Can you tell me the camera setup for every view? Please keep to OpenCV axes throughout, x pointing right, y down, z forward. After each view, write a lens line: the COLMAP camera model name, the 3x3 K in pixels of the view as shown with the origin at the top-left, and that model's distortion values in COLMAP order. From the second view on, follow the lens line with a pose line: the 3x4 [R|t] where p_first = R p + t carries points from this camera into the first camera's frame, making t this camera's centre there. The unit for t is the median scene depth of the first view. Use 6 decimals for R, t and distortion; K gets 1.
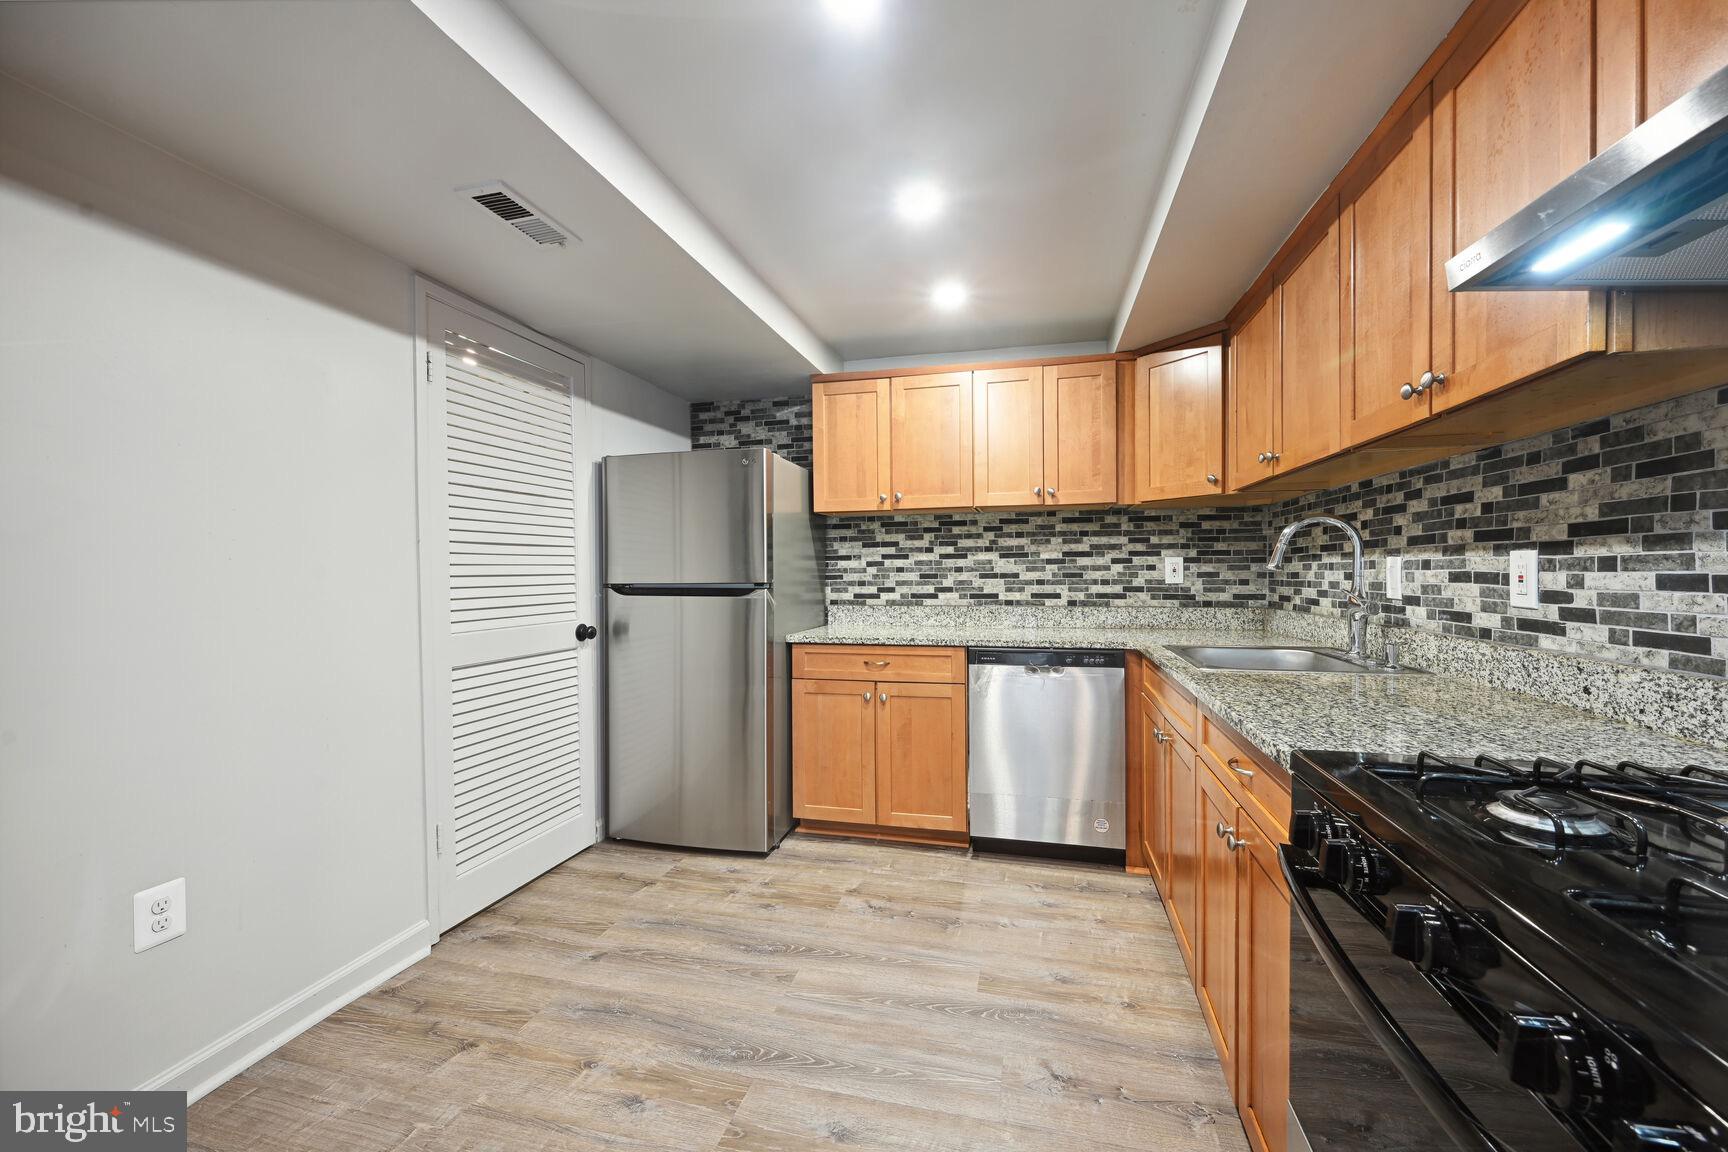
lens RADIAL K [[713.1, 0, 867.2], [0, 713.1, 574.6], [0, 0, 1]] dist [-0.000223, -0.000050]
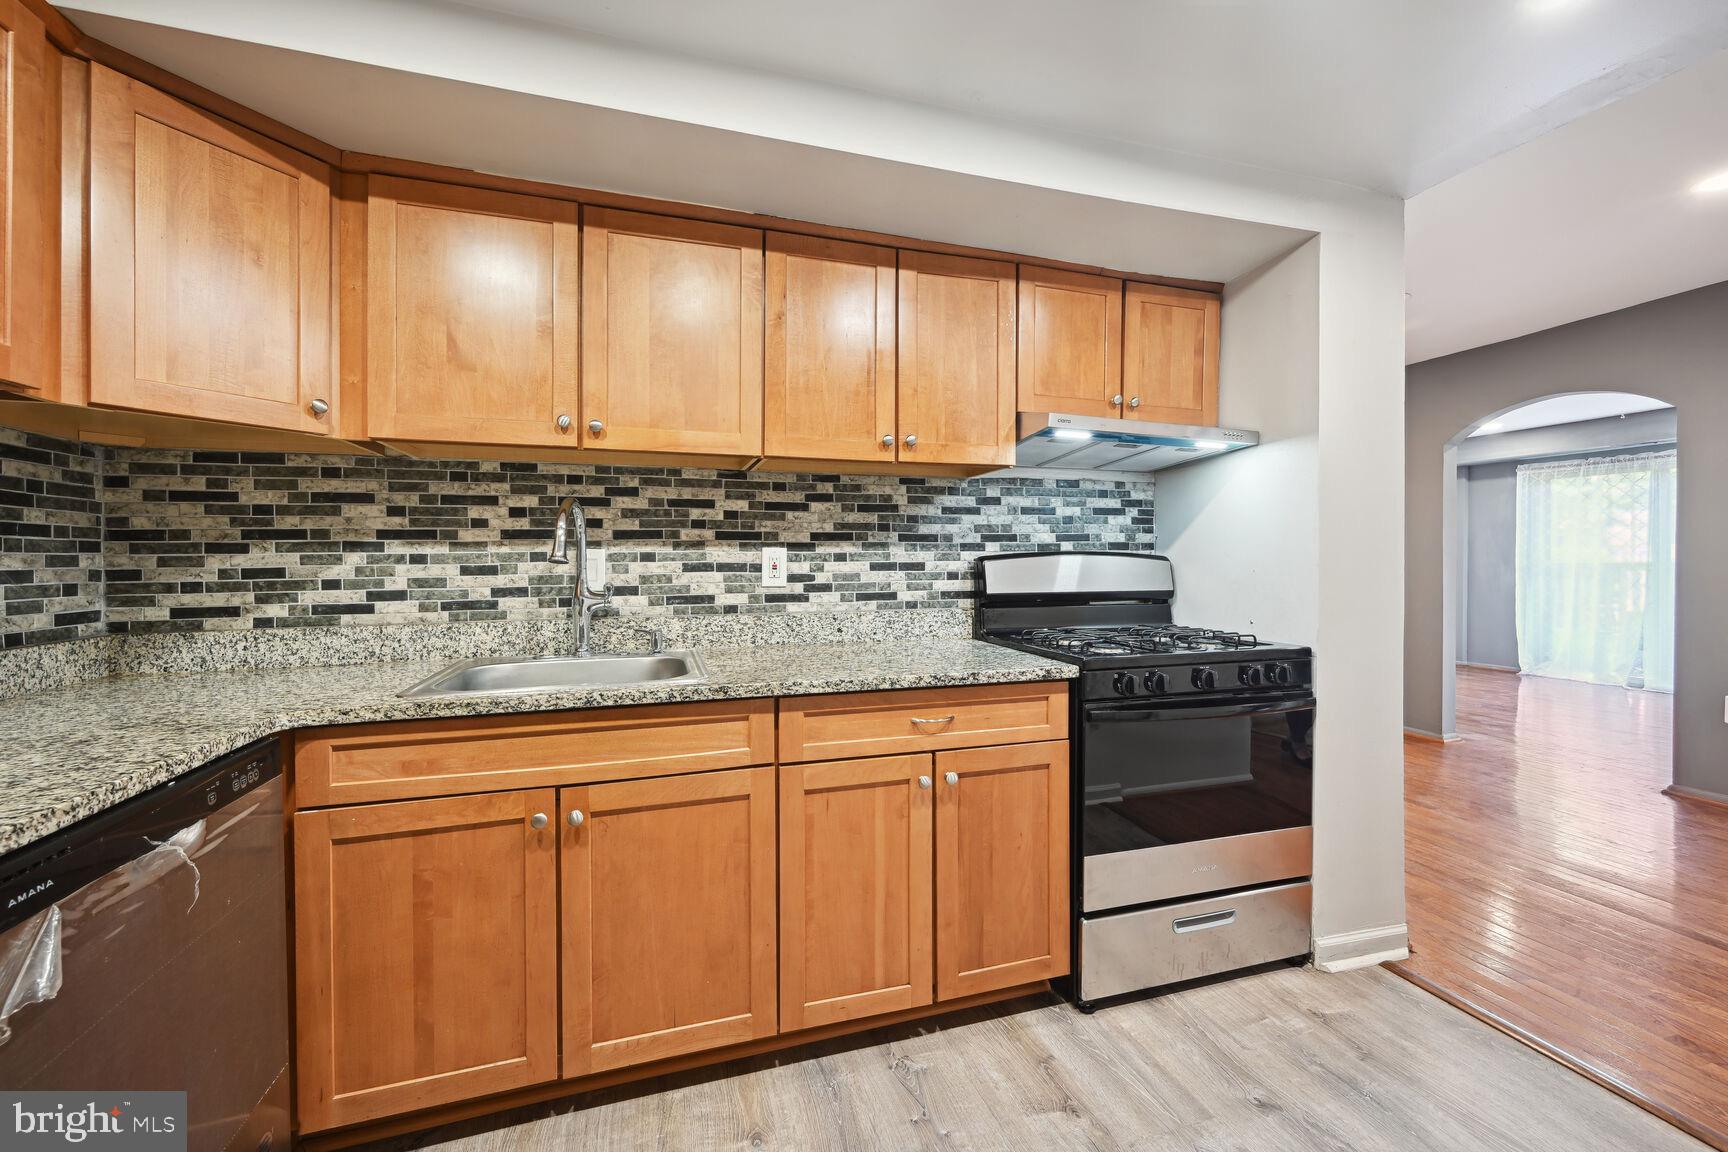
lens RADIAL K [[713.1, 0, 873.3], [0, 713.1, 565.4], [0, 0, 1]] dist [-0.000223, -0.000050]
pose [[-0.537644, 0.003214, 0.843166, -0.429105], [0.014584, 0.999879, 0.005488, -0.002836], [-0.843046, 0.015247, -0.537625, 1.610661]]
